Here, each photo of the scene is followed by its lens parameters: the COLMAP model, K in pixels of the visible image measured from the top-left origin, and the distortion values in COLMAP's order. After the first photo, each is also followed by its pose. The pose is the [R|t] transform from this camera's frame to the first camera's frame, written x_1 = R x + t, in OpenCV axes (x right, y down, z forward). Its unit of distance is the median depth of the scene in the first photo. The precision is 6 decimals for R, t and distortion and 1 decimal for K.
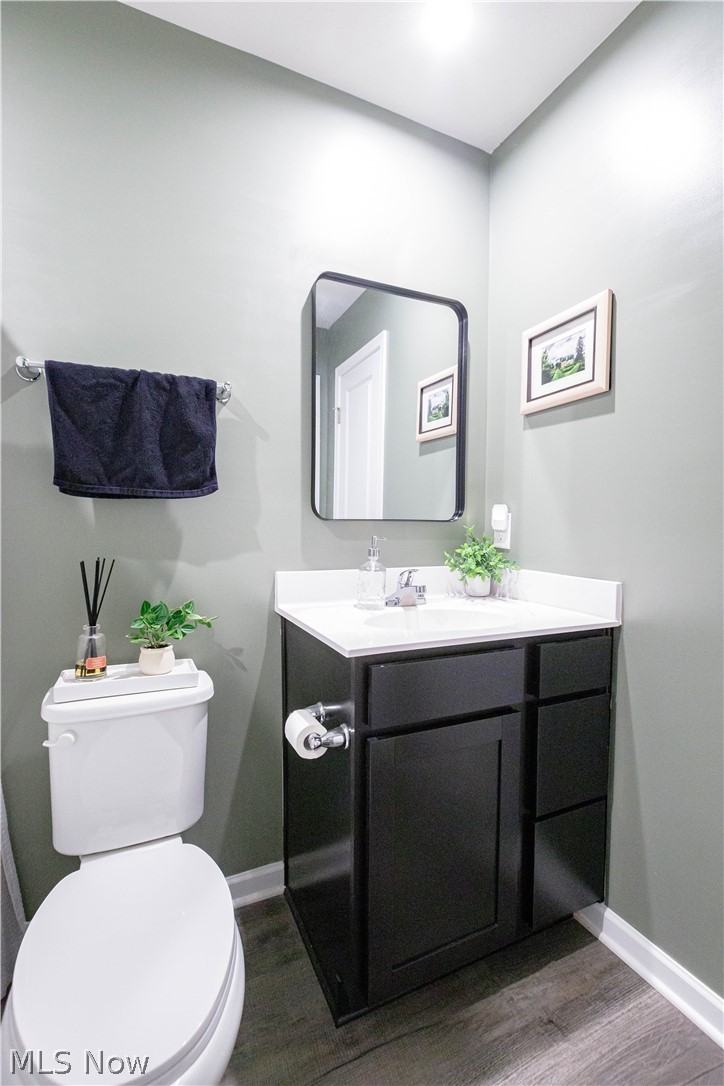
lens RADIAL K [[486.5, 0, 362.0], [0, 486.5, 543.0], [0, 0, 1]] dist [0.000944, 0.000185]
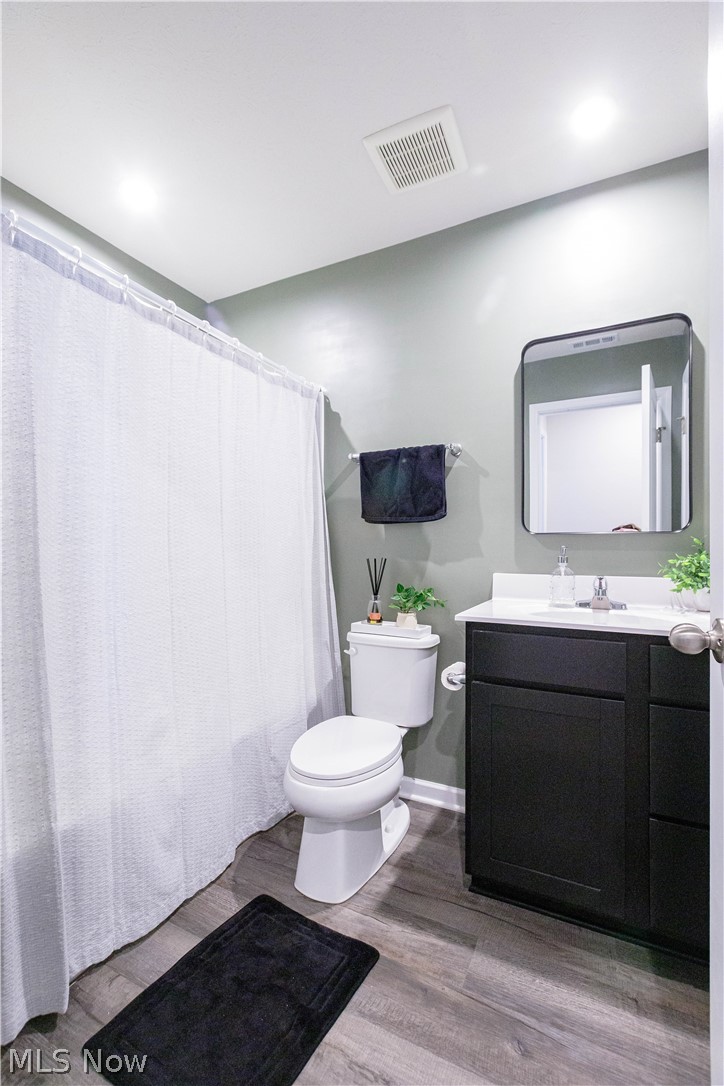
lens RADIAL K [[525.5, 0, 362.0], [0, 525.5, 543.0], [0, 0, 1]] dist [-0.000505, -0.000419]
pose [[0.599245, -0.016104, -0.800404, 0.882979], [-0.029886, 0.998651, -0.042468, 0.056045], [0.800008, 0.049370, 0.597955, -0.183501]]
